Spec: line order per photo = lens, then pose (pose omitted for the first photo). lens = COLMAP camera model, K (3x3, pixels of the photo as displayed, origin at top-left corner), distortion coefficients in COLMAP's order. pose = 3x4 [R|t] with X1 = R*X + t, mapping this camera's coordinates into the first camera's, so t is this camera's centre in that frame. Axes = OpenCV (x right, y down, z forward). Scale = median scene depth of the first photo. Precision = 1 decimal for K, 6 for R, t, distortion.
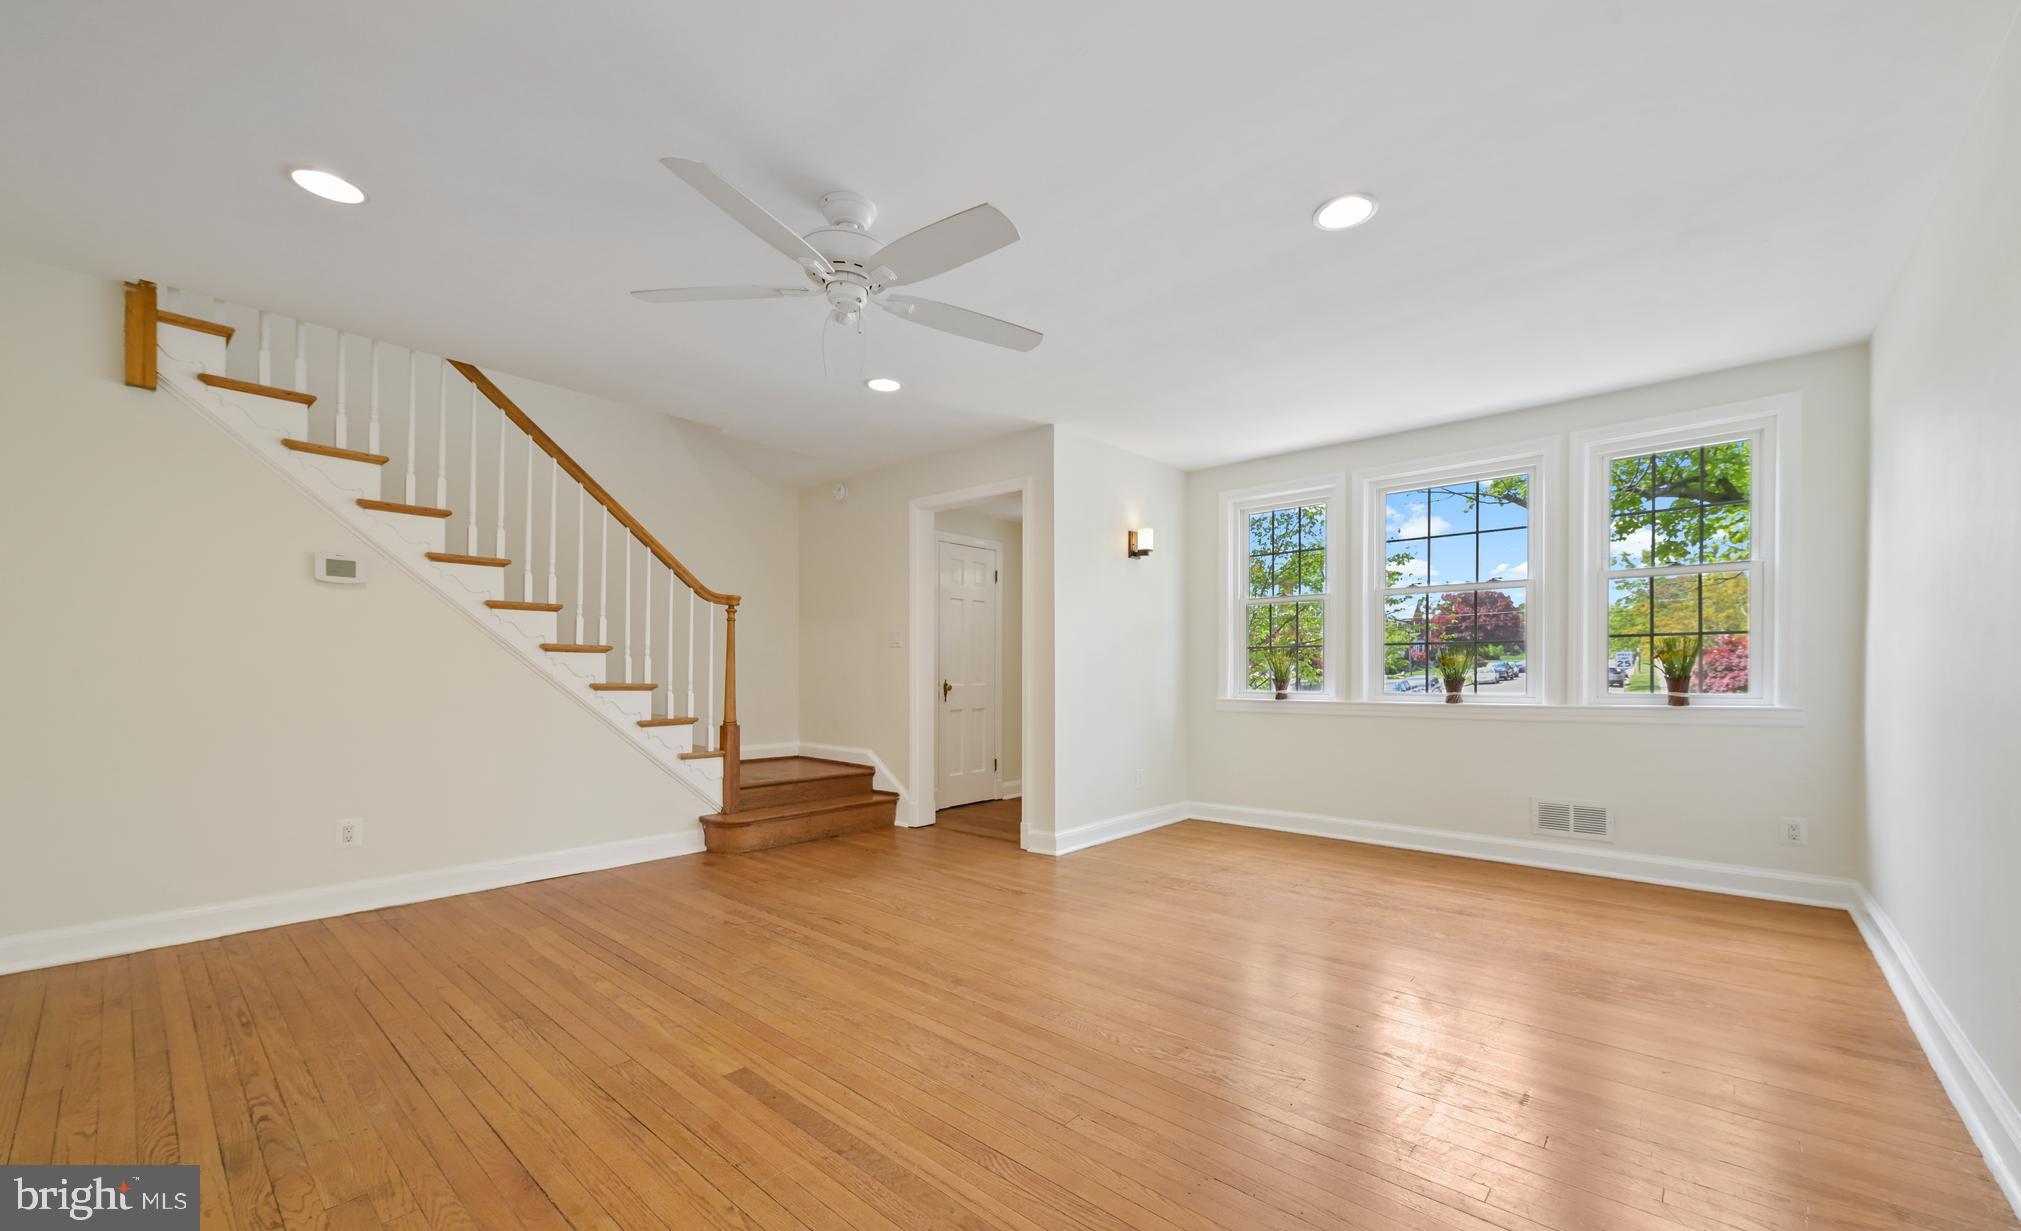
lens RADIAL K [[801.1, 0, 1043.0], [0, 801.1, 682.3], [0, 0, 1]] dist [0.013935, -0.000097]
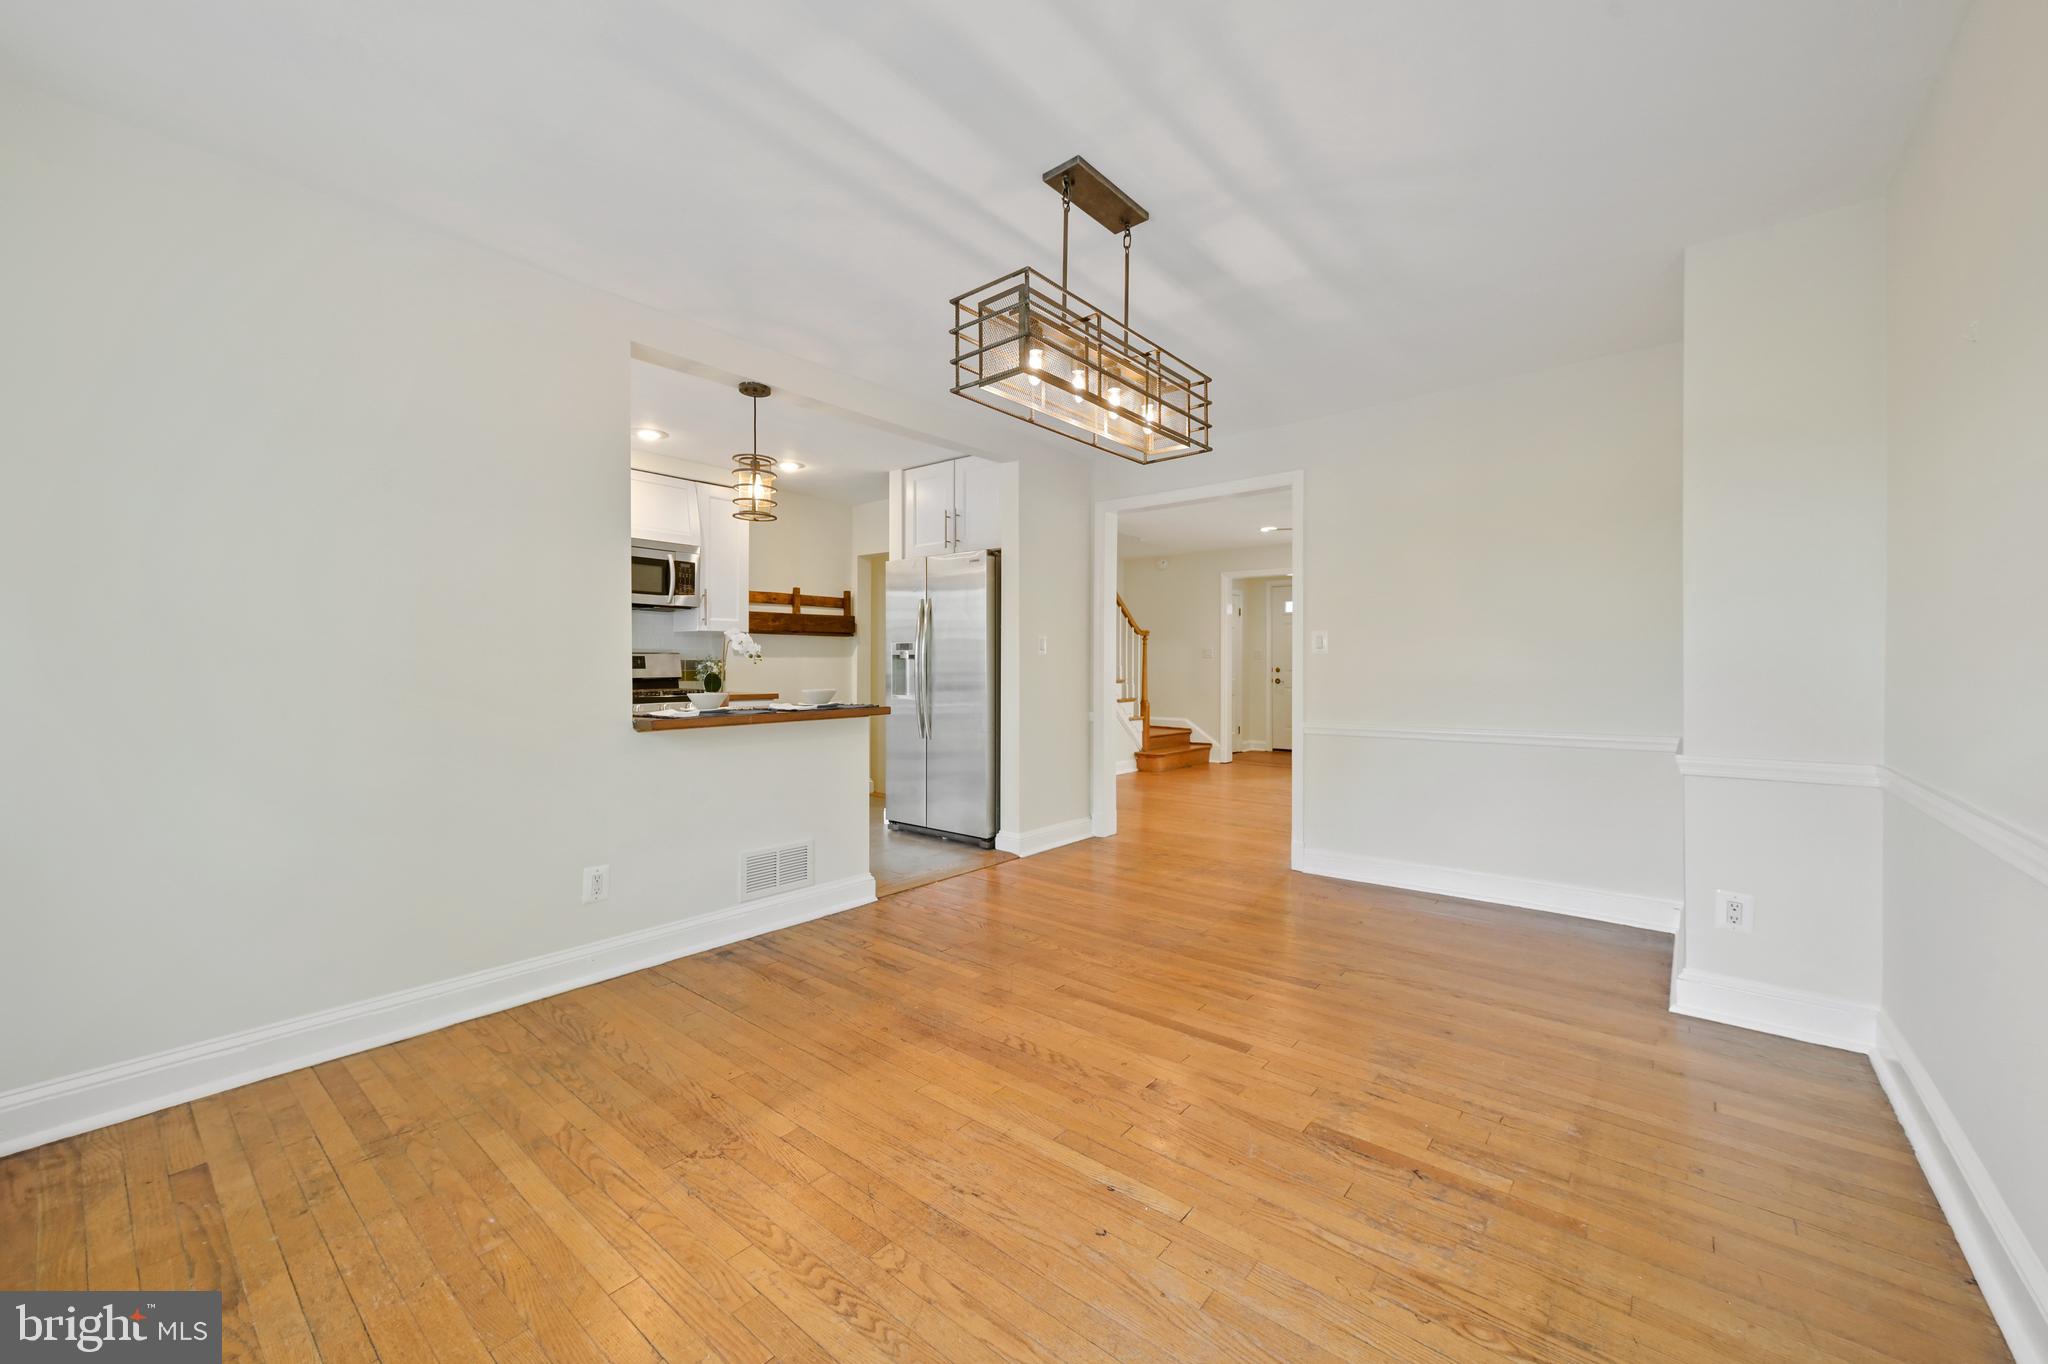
lens RADIAL K [[814.1, 0, 1024.0], [0, 814.1, 682.0], [0, 0, 1]] dist [0.002047, 0.000214]
pose [[0.999955, -0.003284, 0.008884, -0.768902], [0.003275, 0.999994, 0.001104, 0.005428], [-0.008888, -0.001074, 0.999960, -0.947270]]
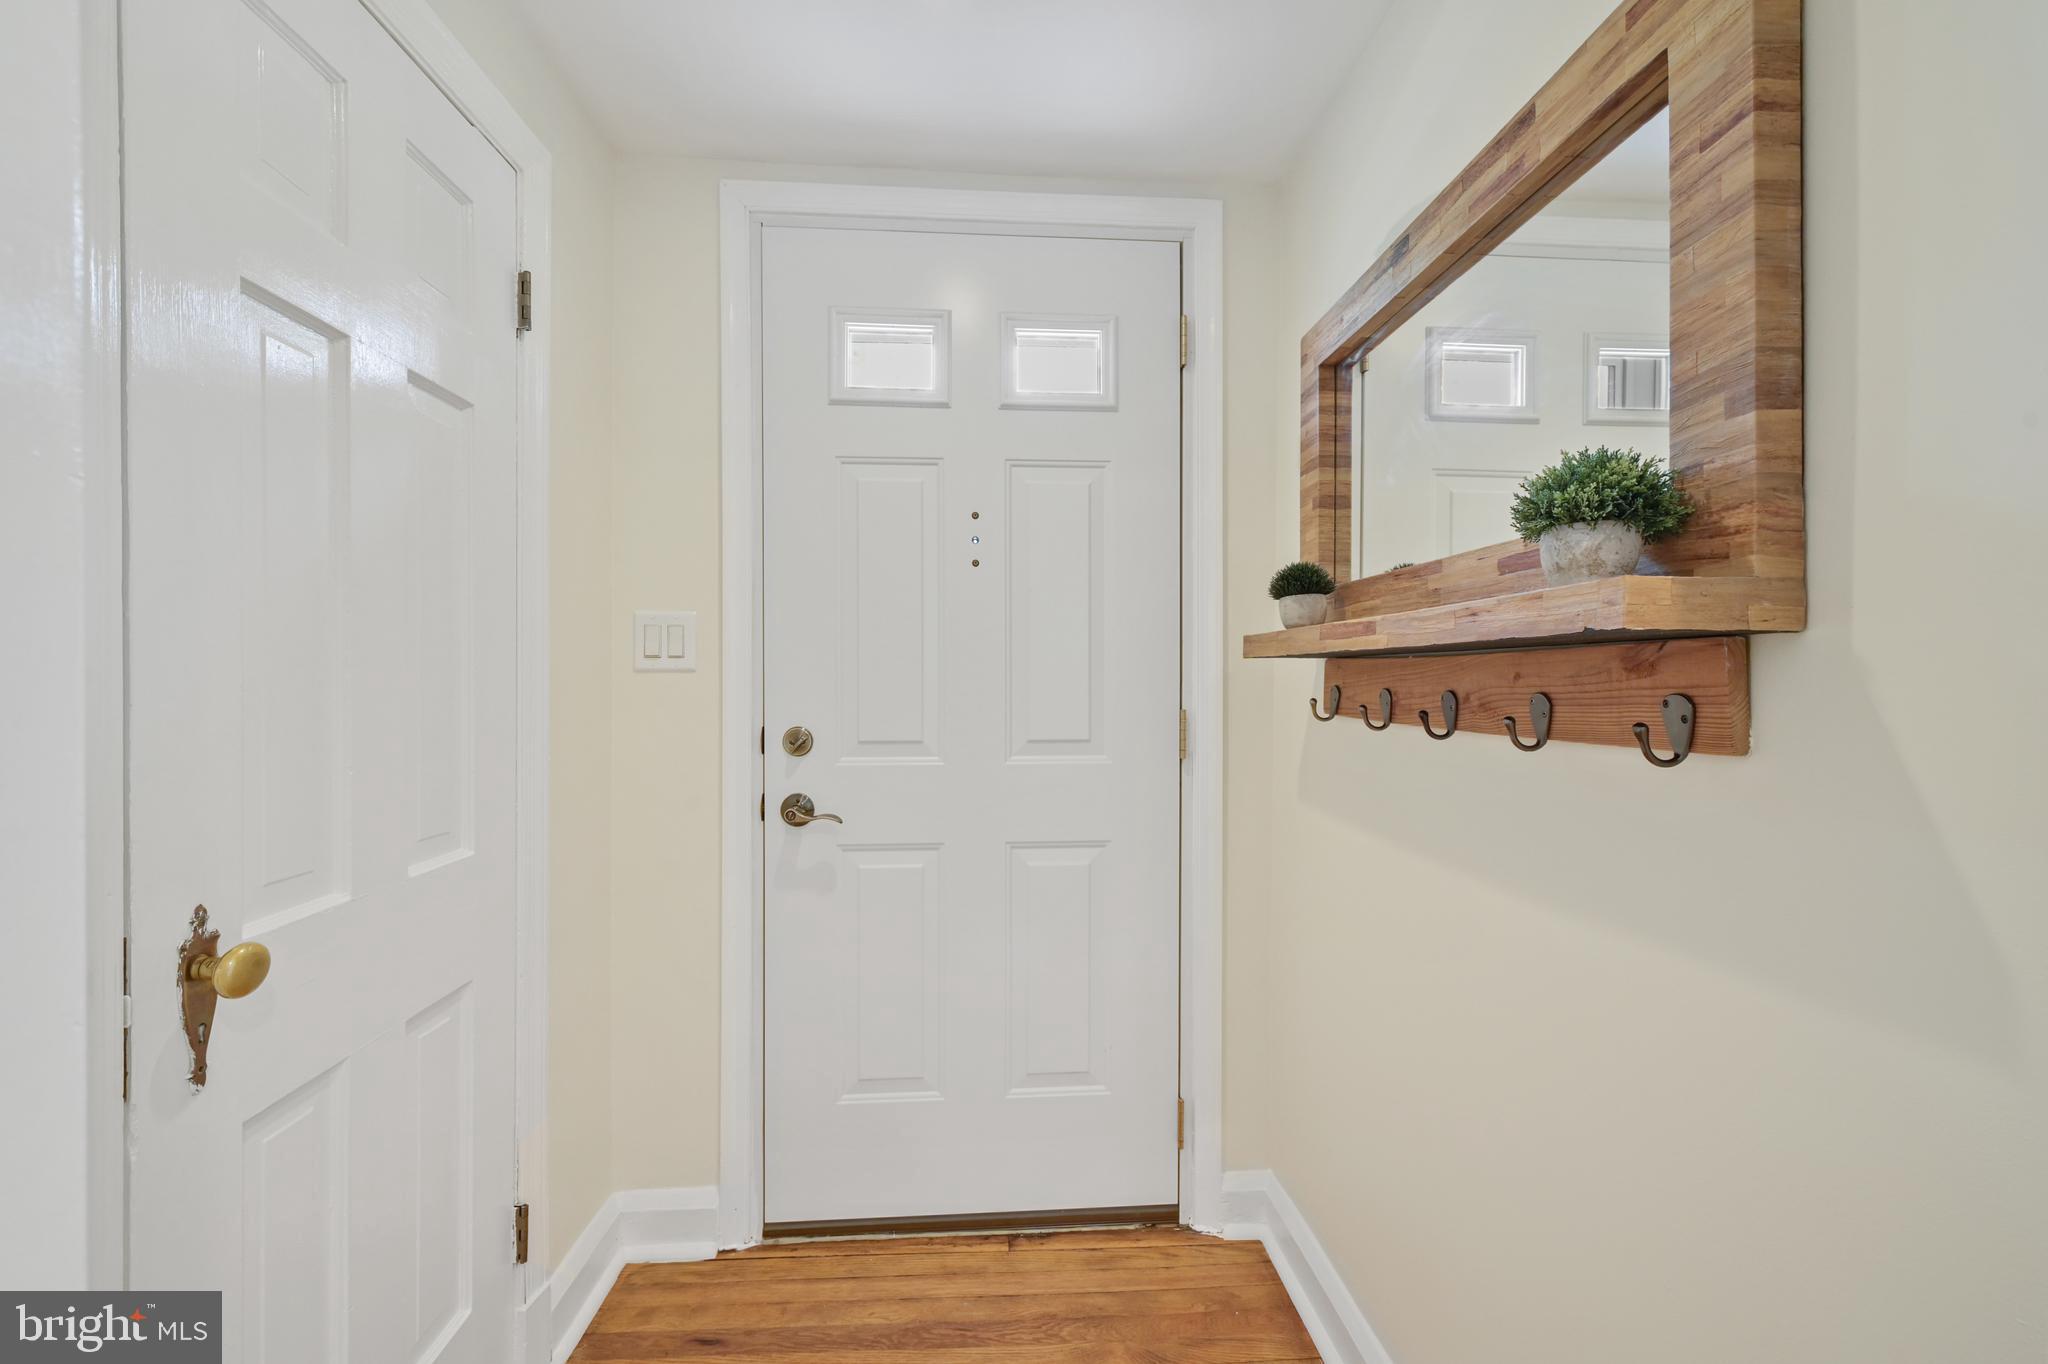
lens RADIAL K [[790.9, 0, 1029.4], [0, 790.9, 689.7], [0, 0, 1]] dist [0.059259, -0.021599]
pose [[0.715777, -0.008148, 0.698281, -0.163529], [0.007126, 0.999965, 0.004364, -0.053276], [-0.698293, 0.001852, 0.715810, 1.173651]]
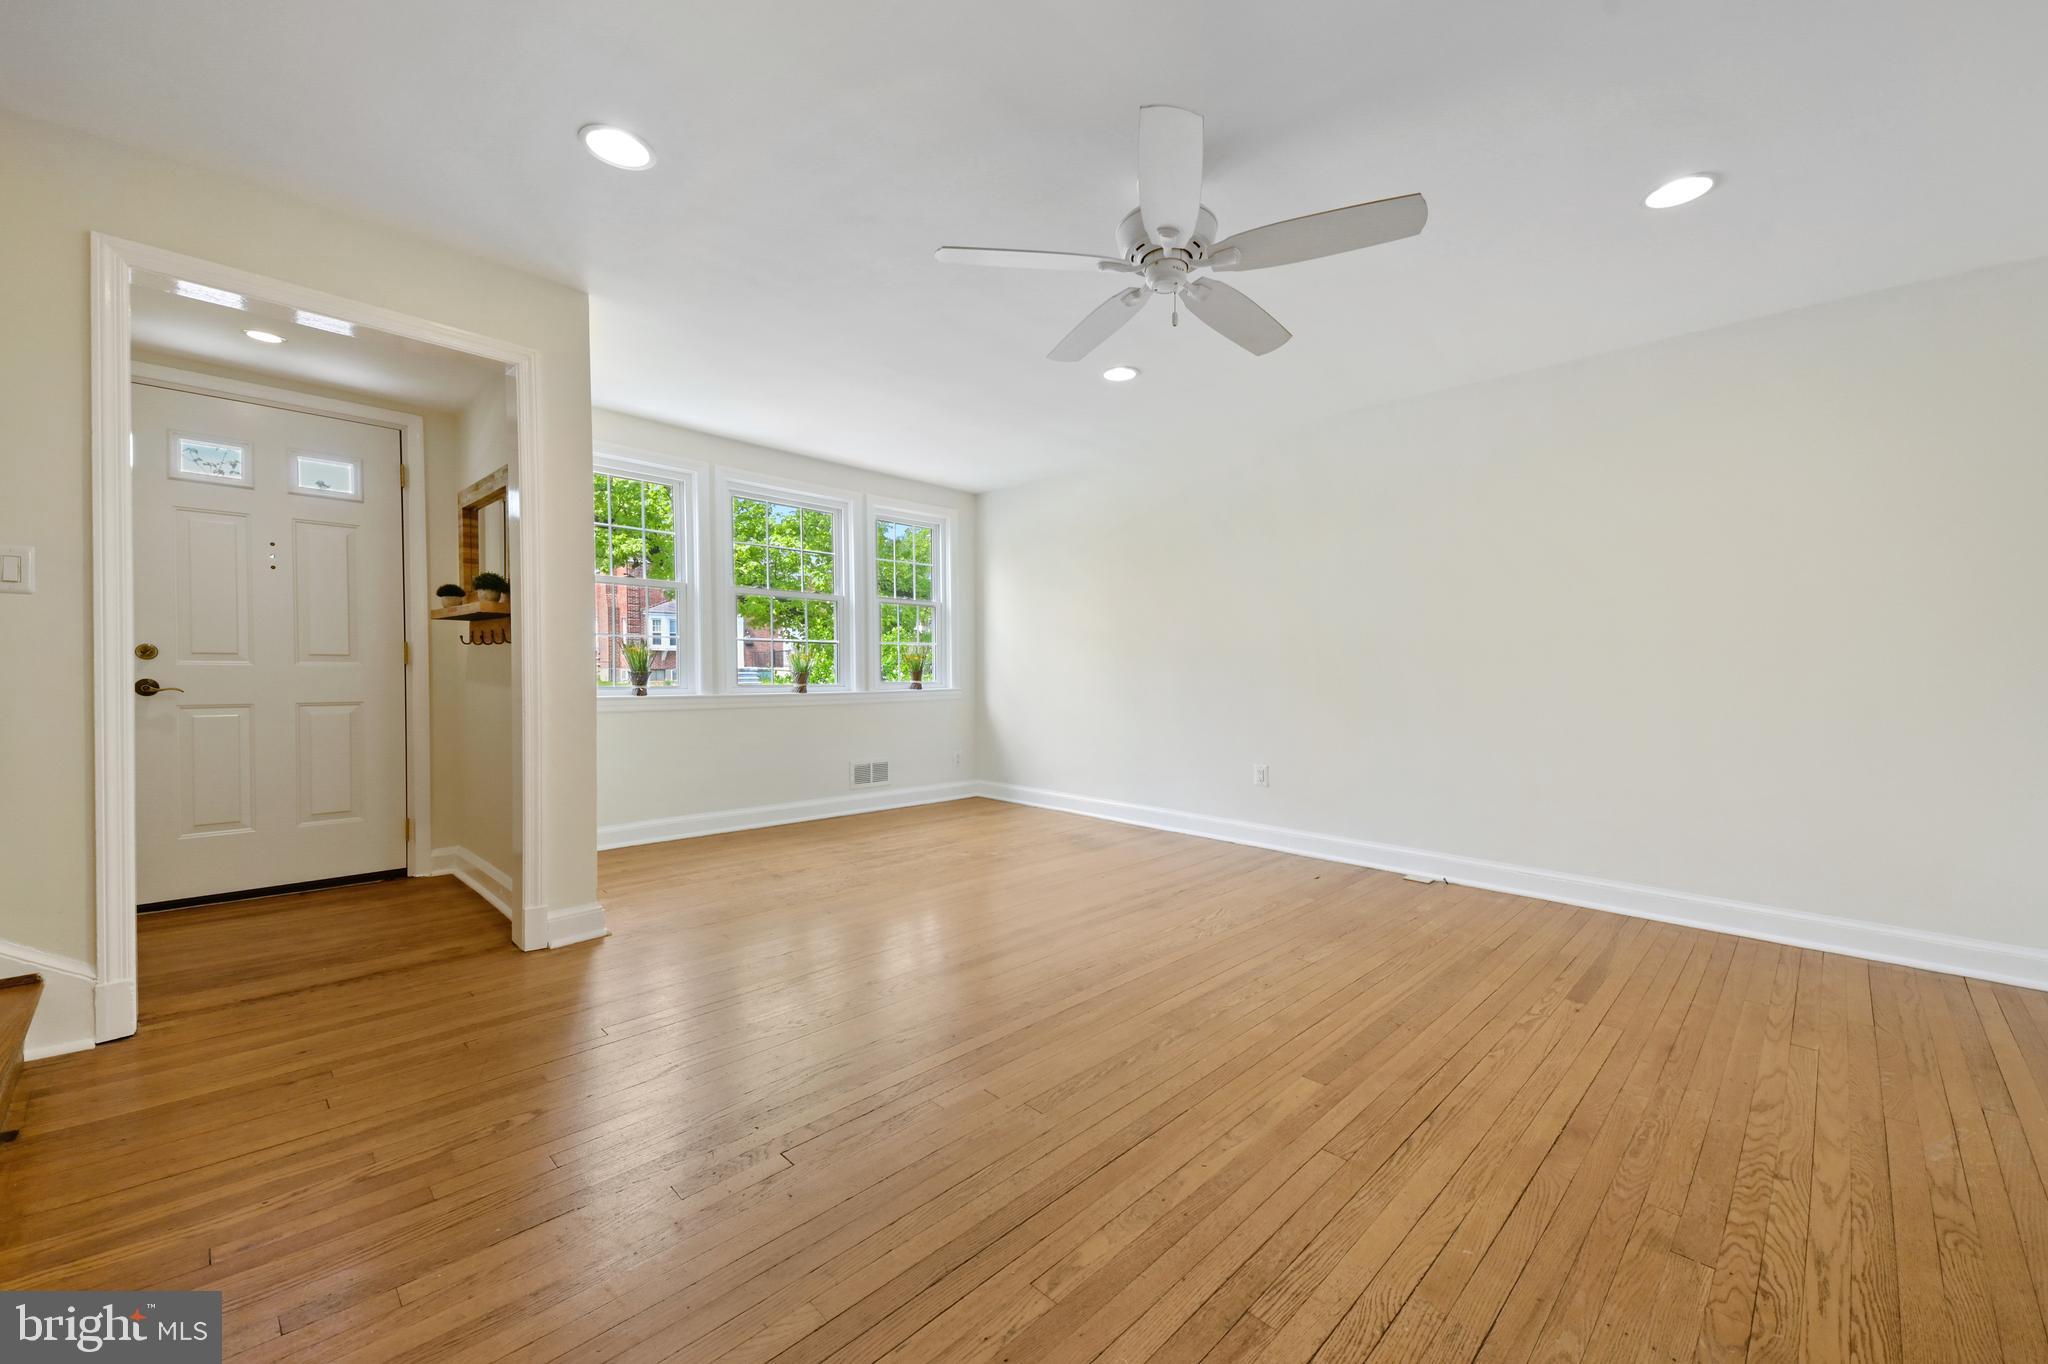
lens RADIAL K [[790.9, 0, 1029.4], [0, 790.9, 689.7], [0, 0, 1]] dist [0.059259, -0.021599]
pose [[0.068016, -0.027296, 0.997311, -0.694310], [-0.000162, 0.999625, 0.027370, -0.012317], [-0.997684, -0.002023, 0.067986, 0.644292]]
